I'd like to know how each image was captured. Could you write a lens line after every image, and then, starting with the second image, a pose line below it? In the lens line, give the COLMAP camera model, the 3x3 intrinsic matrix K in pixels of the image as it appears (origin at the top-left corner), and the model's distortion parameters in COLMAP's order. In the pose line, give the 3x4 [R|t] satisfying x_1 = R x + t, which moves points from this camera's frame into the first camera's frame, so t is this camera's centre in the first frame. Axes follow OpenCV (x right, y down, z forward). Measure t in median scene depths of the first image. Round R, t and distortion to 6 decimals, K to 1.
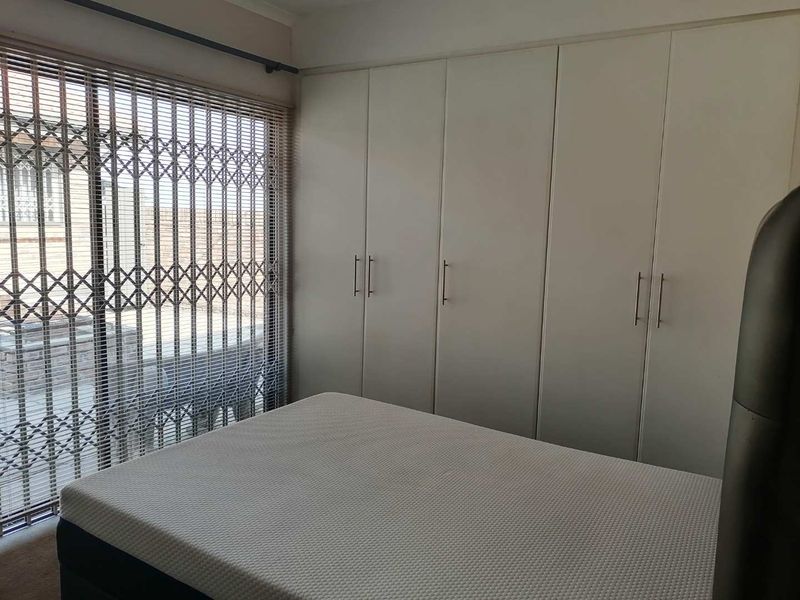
lens RADIAL K [[594.1, 0, 398.6], [0, 594.1, 302.6], [0, 0, 1]] dist [0.010257, 0.001626]
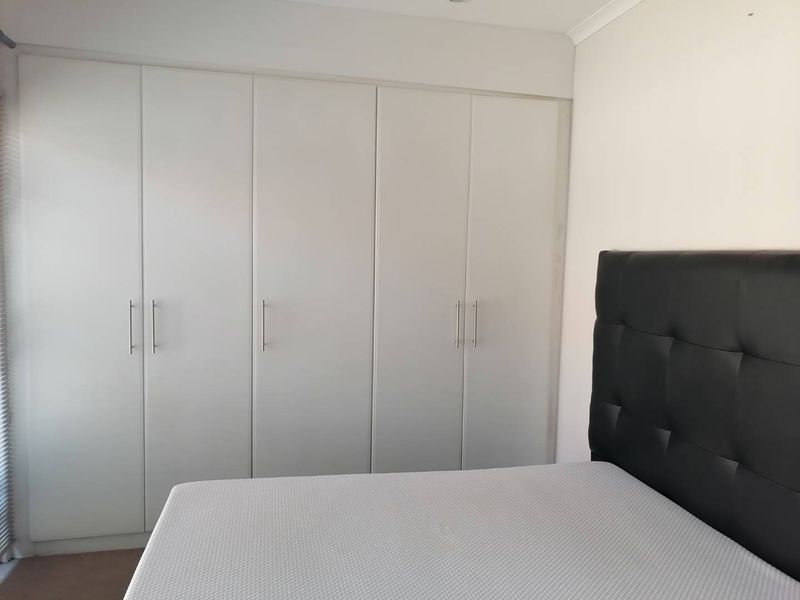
lens RADIAL K [[594.1, 0, 399.2], [0, 594.1, 295.2], [0, 0, 1]] dist [0.010257, 0.001626]
pose [[0.728889, -0.054689, 0.682444, -0.381999], [0.095040, 0.995236, -0.021753, -0.041124], [-0.678003, 0.080714, 0.730614, 0.224798]]
